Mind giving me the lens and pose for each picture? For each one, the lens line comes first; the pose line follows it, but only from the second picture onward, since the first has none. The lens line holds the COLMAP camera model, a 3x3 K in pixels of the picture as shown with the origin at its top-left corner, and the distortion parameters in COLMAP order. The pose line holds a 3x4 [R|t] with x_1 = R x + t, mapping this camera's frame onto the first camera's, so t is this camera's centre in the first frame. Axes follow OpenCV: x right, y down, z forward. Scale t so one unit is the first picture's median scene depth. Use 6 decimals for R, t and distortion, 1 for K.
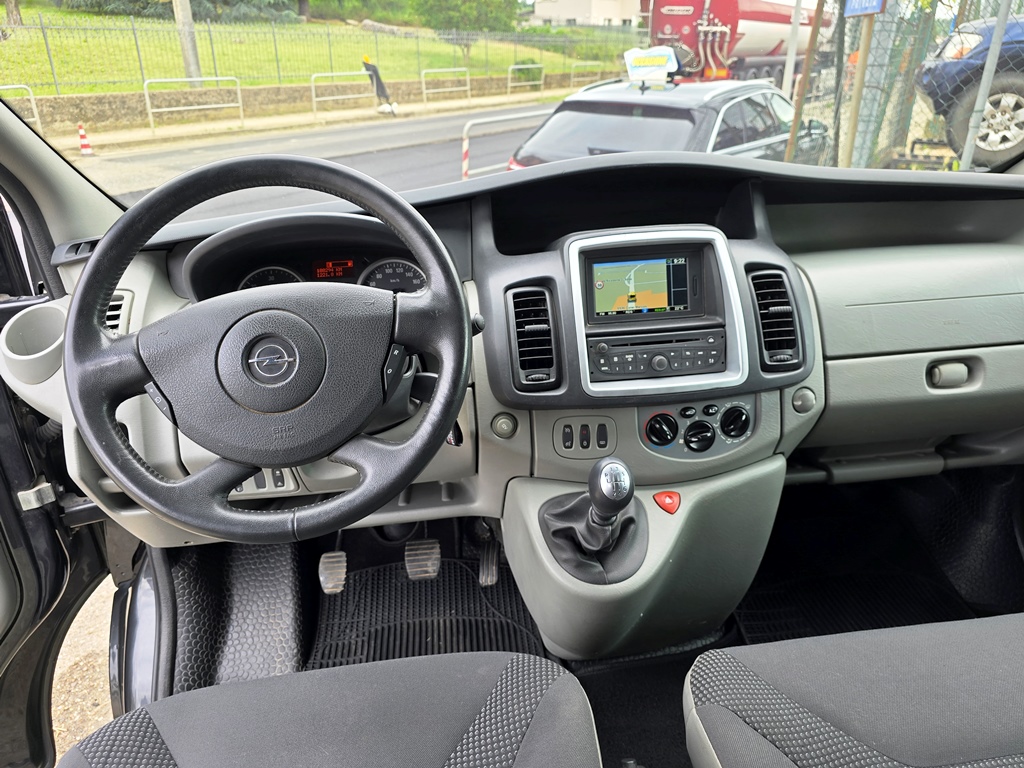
lens RADIAL K [[696.7, 0, 512.0], [0, 696.7, 384.0], [0, 0, 1]] dist [0.029026, -0.023838]
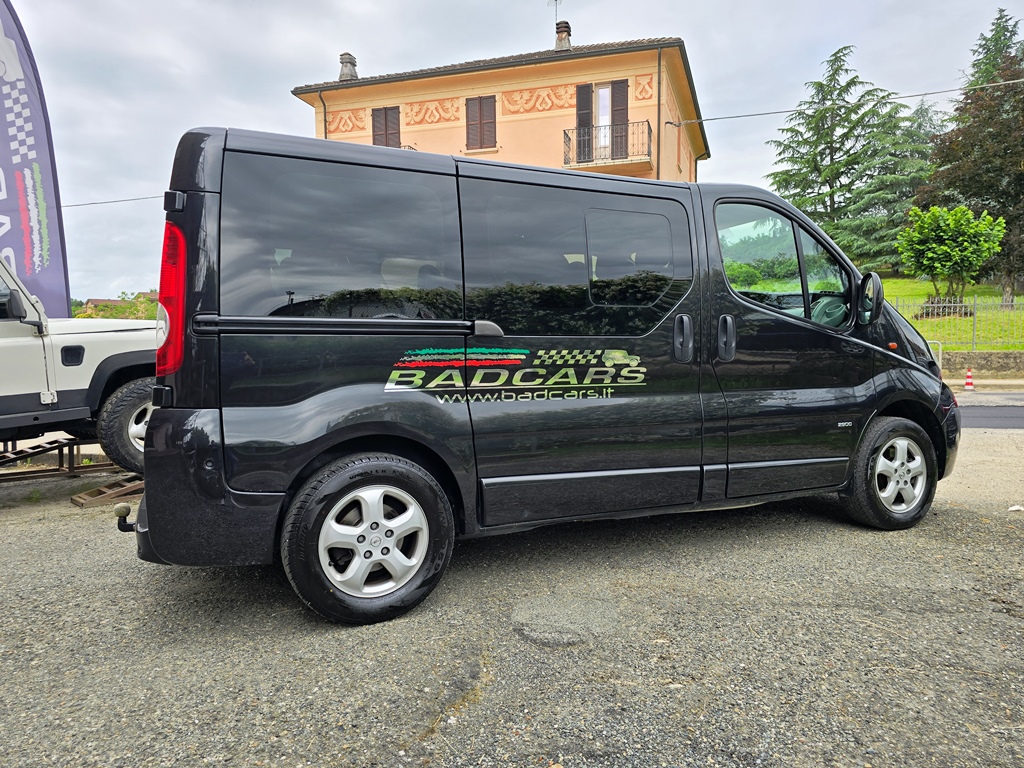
lens RADIAL K [[696.7, 0, 512.0], [0, 696.7, 384.0], [0, 0, 1]] dist [0.029026, -0.023838]
pose [[0.315870, 0.052850, -0.947329, 0.324516], [-0.400870, 0.912389, -0.082762, 0.099583], [0.859959, 0.405897, 0.309382, -0.123543]]
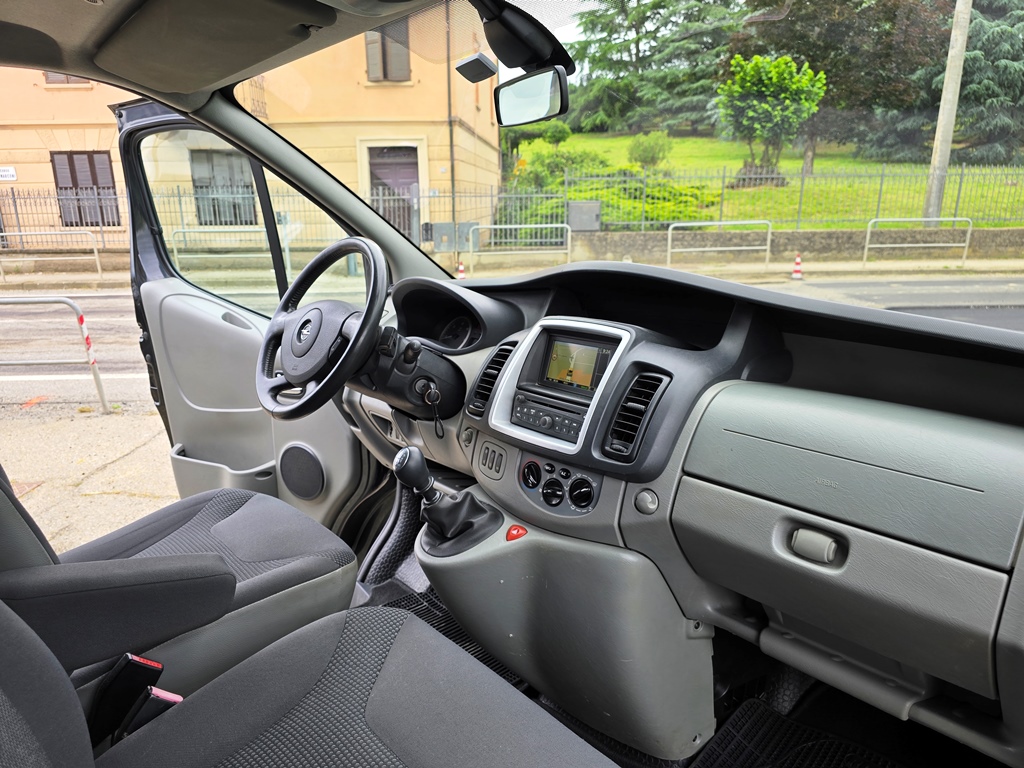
lens RADIAL K [[696.7, 0, 512.0], [0, 696.7, 384.0], [0, 0, 1]] dist [0.029026, -0.023838]
pose [[0.556070, 0.212757, -0.803443, 0.083737], [-0.352313, 0.935874, 0.003987, -0.005576], [0.752769, 0.280846, 0.595368, 0.015118]]
